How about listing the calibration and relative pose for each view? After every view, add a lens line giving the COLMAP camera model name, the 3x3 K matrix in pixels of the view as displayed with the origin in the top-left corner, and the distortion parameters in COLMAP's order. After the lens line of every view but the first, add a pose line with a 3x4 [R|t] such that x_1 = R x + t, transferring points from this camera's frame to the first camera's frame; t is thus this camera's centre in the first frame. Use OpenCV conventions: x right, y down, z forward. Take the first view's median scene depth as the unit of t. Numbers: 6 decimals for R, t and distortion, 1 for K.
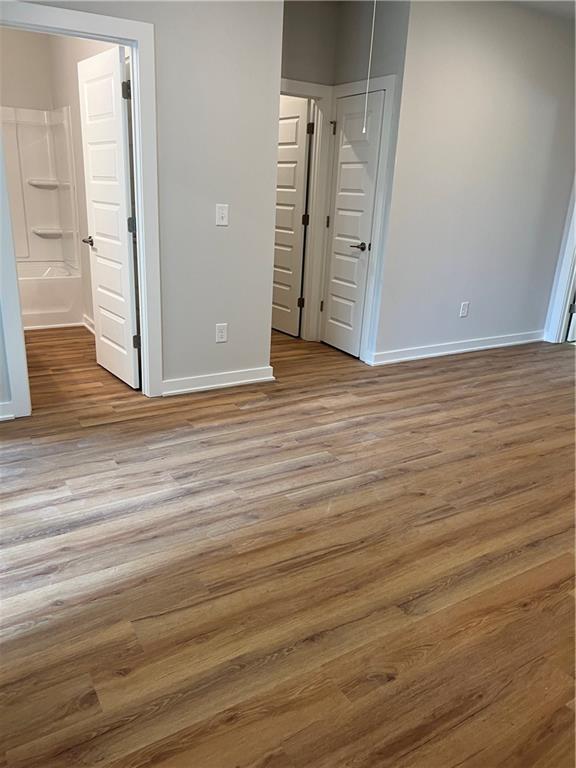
lens RADIAL K [[575.7, 0, 288.7], [0, 575.7, 388.9], [0, 0, 1]] dist [0.068383, -0.082334]
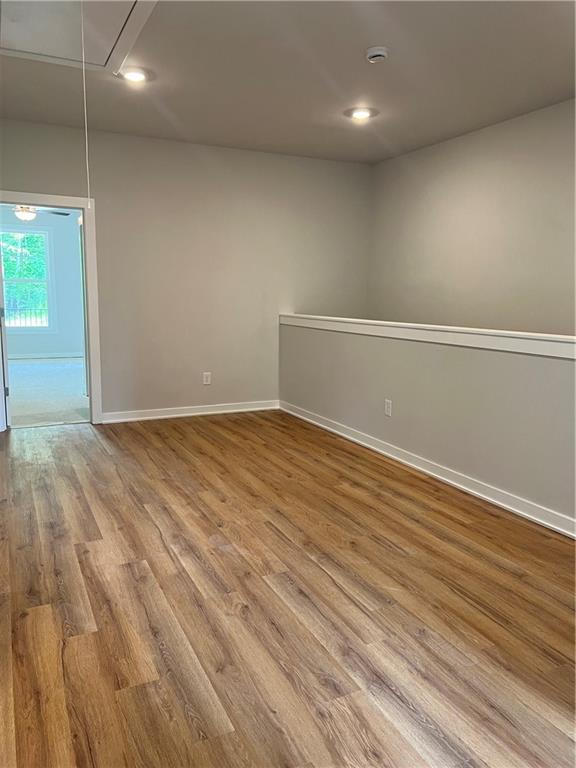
lens RADIAL K [[575.7, 0, 288.7], [0, 575.7, 388.9], [0, 0, 1]] dist [0.068383, -0.082334]
pose [[0.089941, -0.203135, 0.975011, -0.692547], [0.308486, 0.936516, 0.166658, -0.274742], [-0.946967, 0.285788, 0.146896, 0.739463]]
